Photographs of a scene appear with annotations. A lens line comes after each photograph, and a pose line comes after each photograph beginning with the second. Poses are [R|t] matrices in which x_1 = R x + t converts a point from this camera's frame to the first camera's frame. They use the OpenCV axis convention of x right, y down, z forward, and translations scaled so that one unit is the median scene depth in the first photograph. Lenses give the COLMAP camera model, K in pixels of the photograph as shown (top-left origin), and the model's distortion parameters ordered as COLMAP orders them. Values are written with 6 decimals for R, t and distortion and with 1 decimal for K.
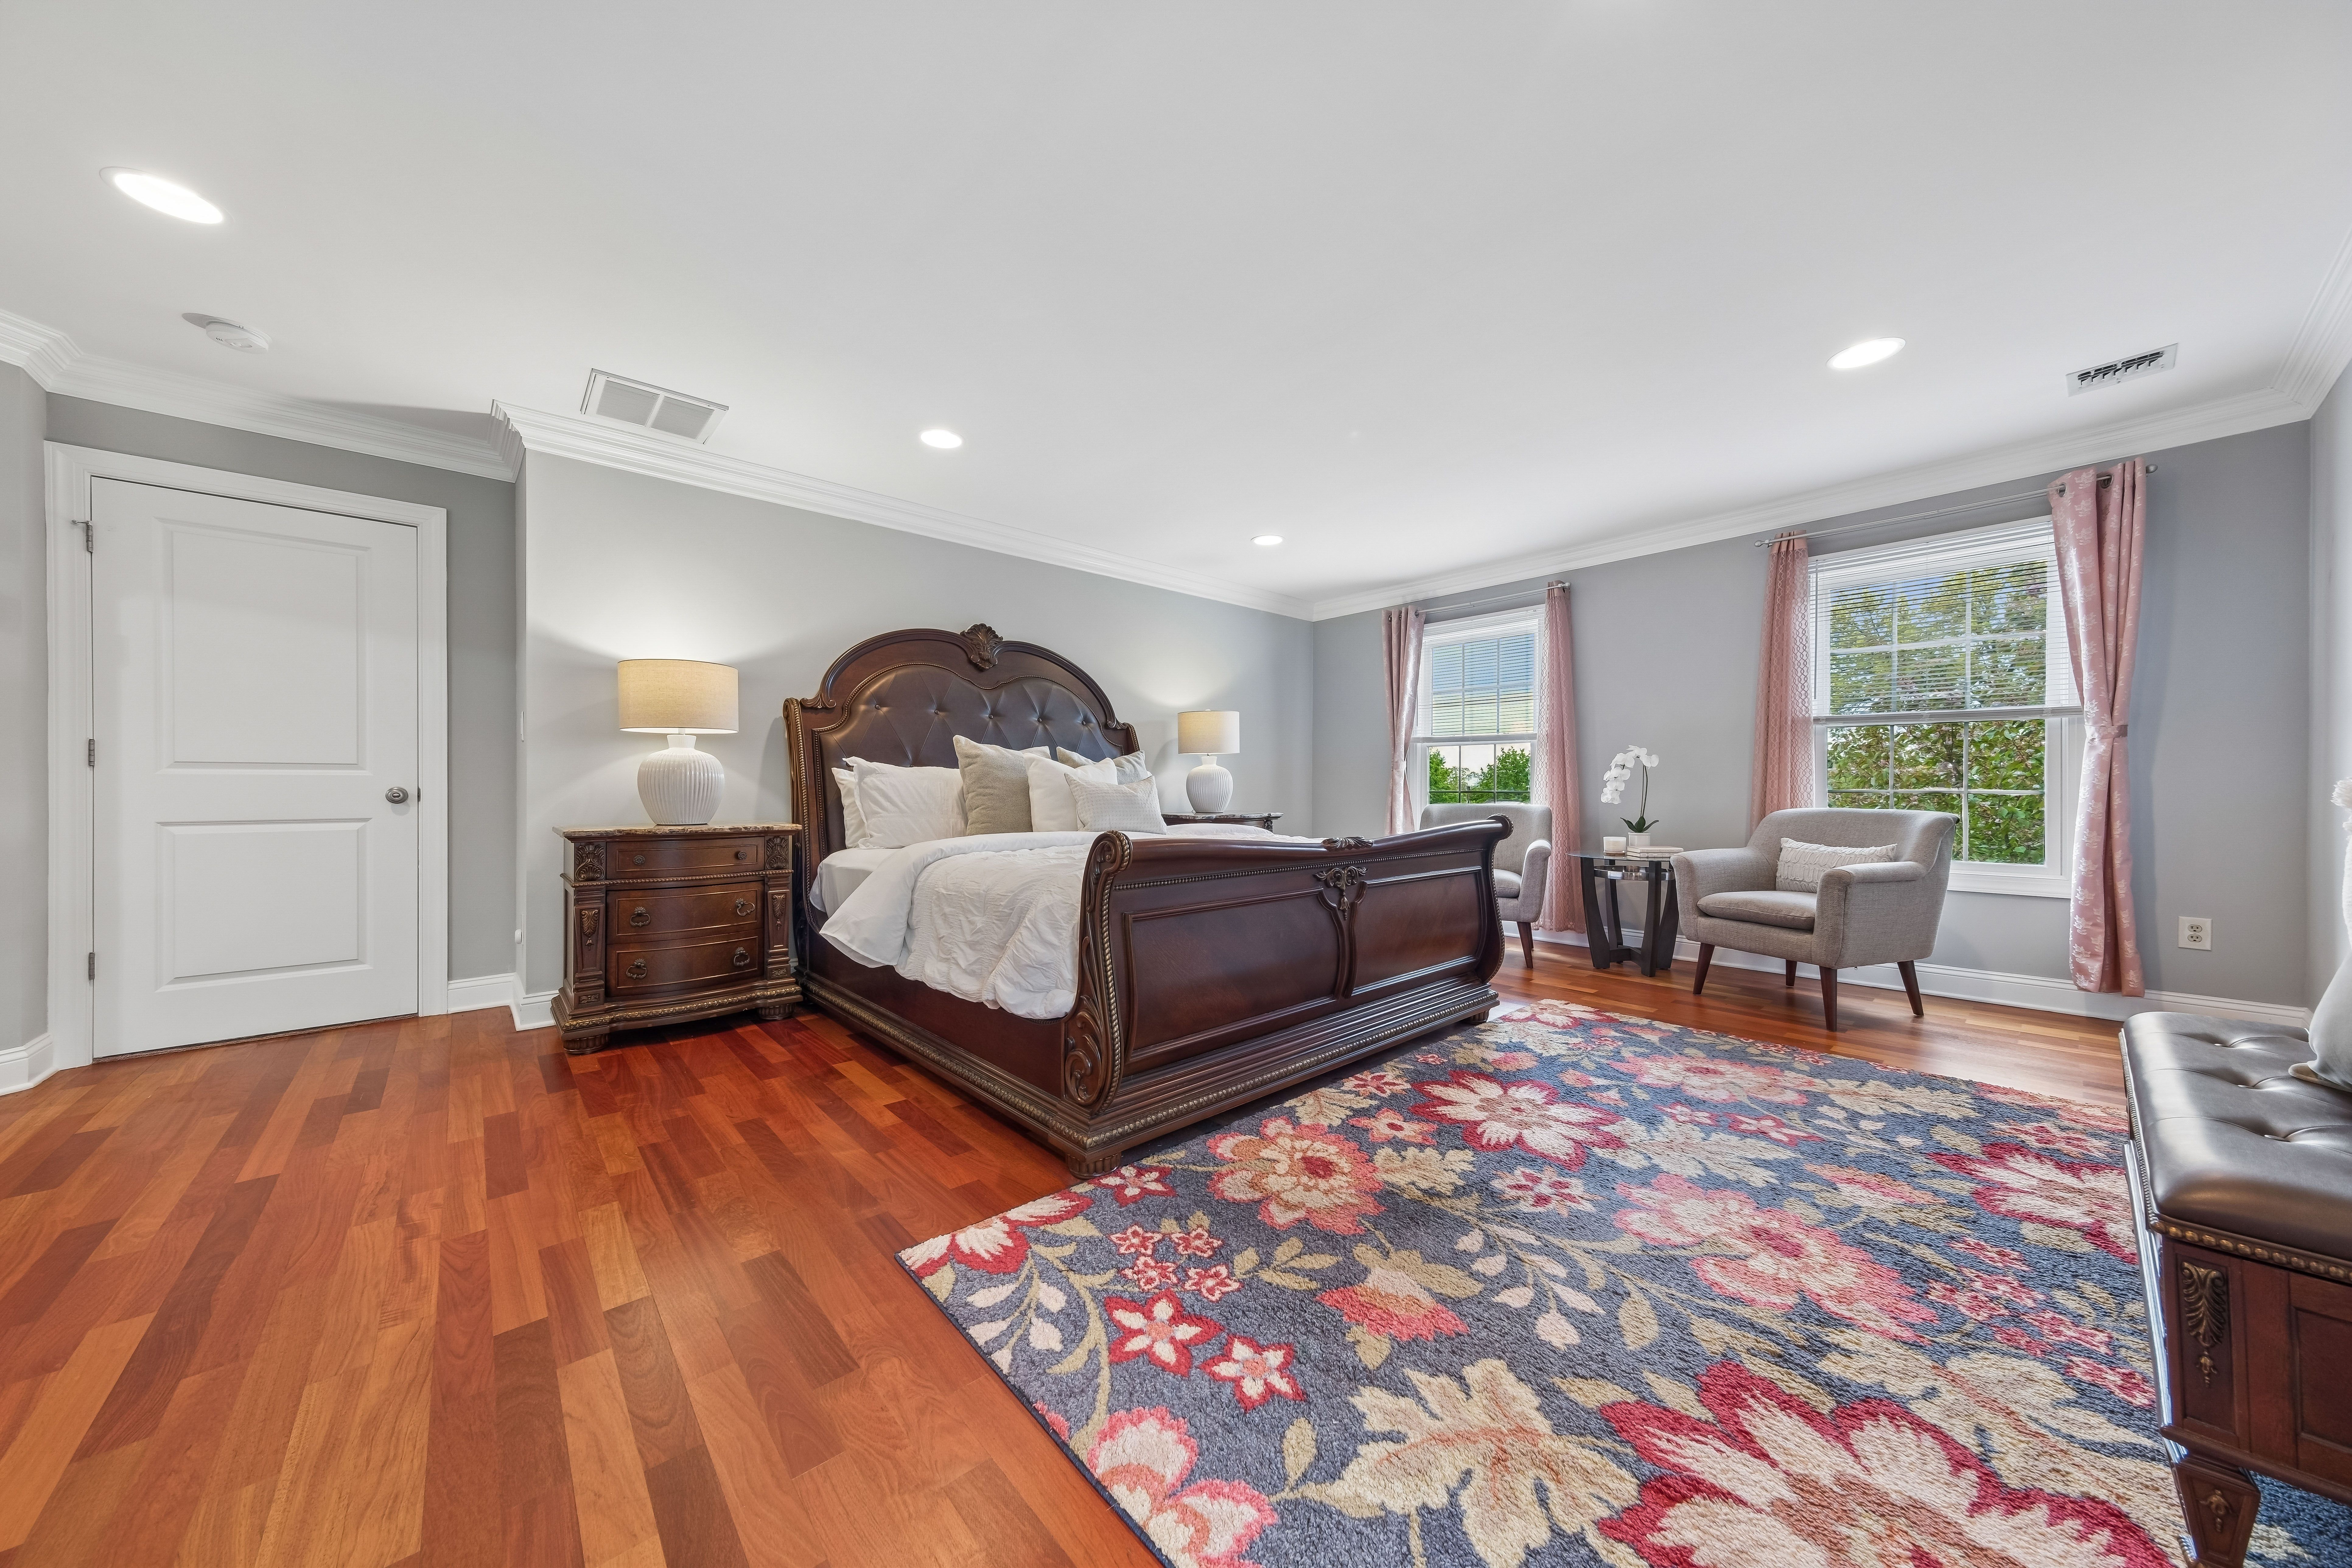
lens RADIAL K [[792.9, 0, 1165.3], [0, 792.9, 793.4], [0, 0, 1]] dist [0.000584, 0.000579]
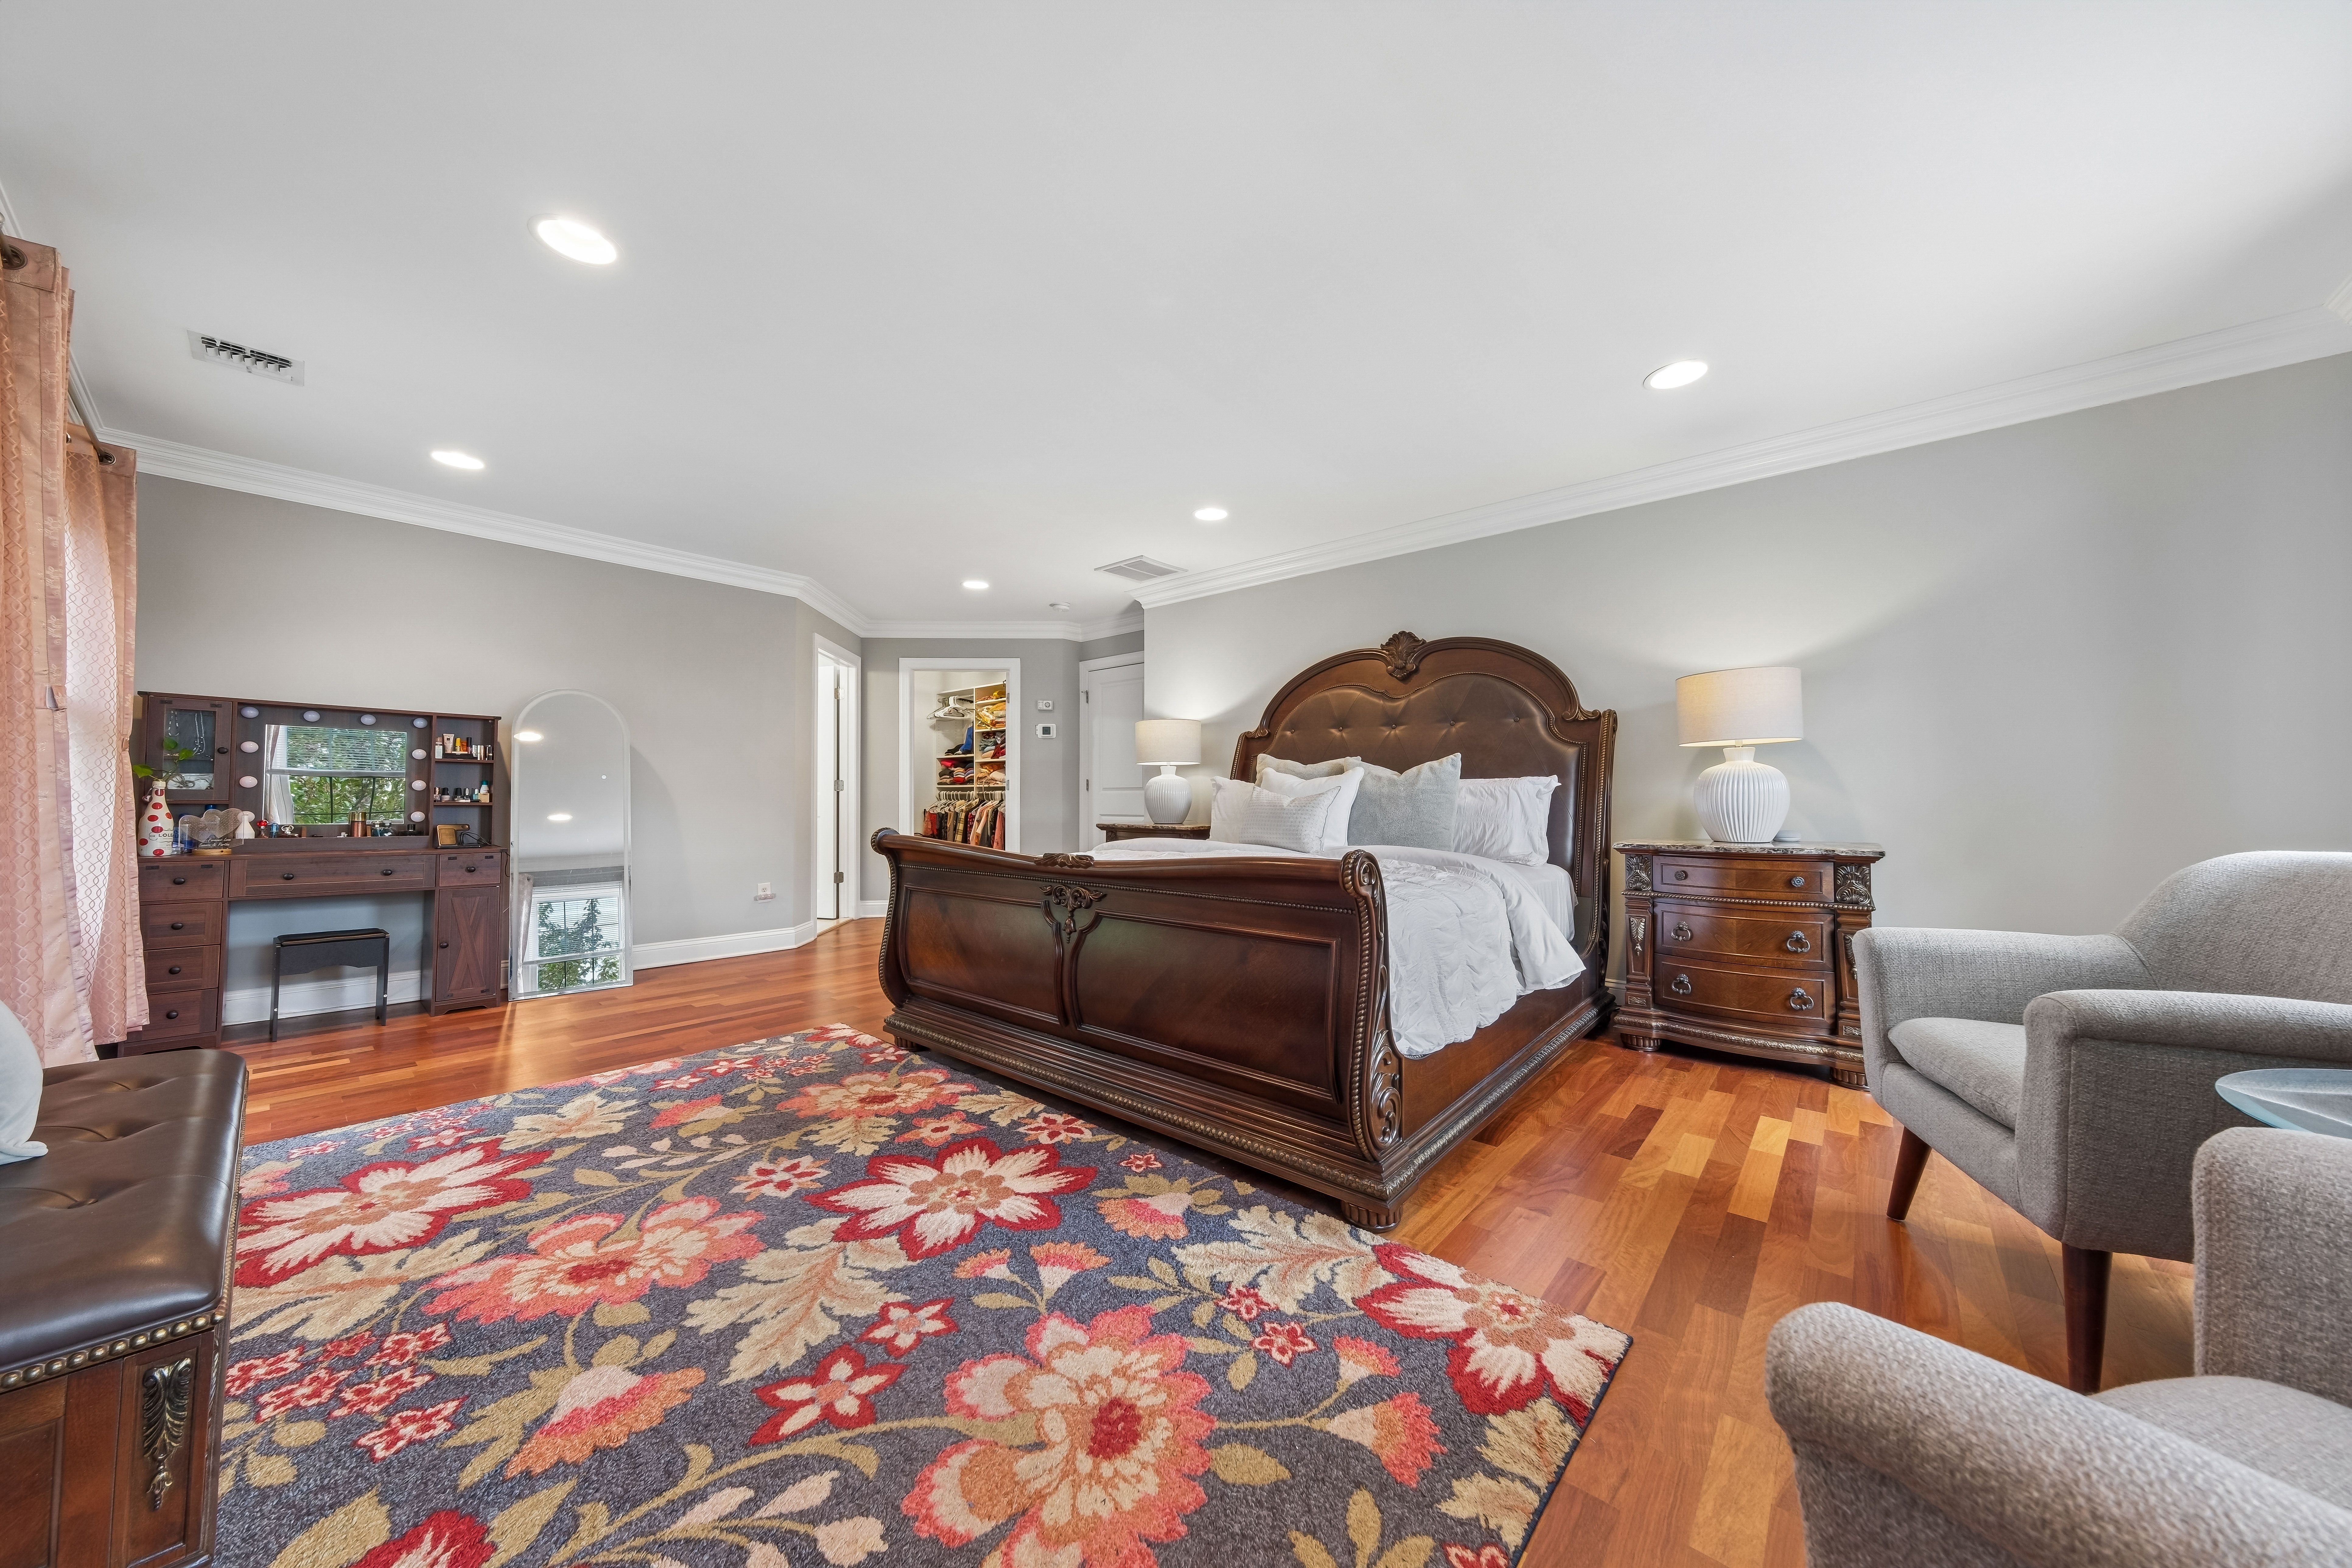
lens RADIAL K [[792.9, 0, 1163.7], [0, 792.9, 778.2], [0, 0, 1]] dist [0.000584, 0.000579]
pose [[0.125063, -0.028037, -0.991753, 1.563664], [-0.006237, 0.999559, -0.029044, -0.005837], [0.992129, 0.009818, 0.124833, 1.330972]]
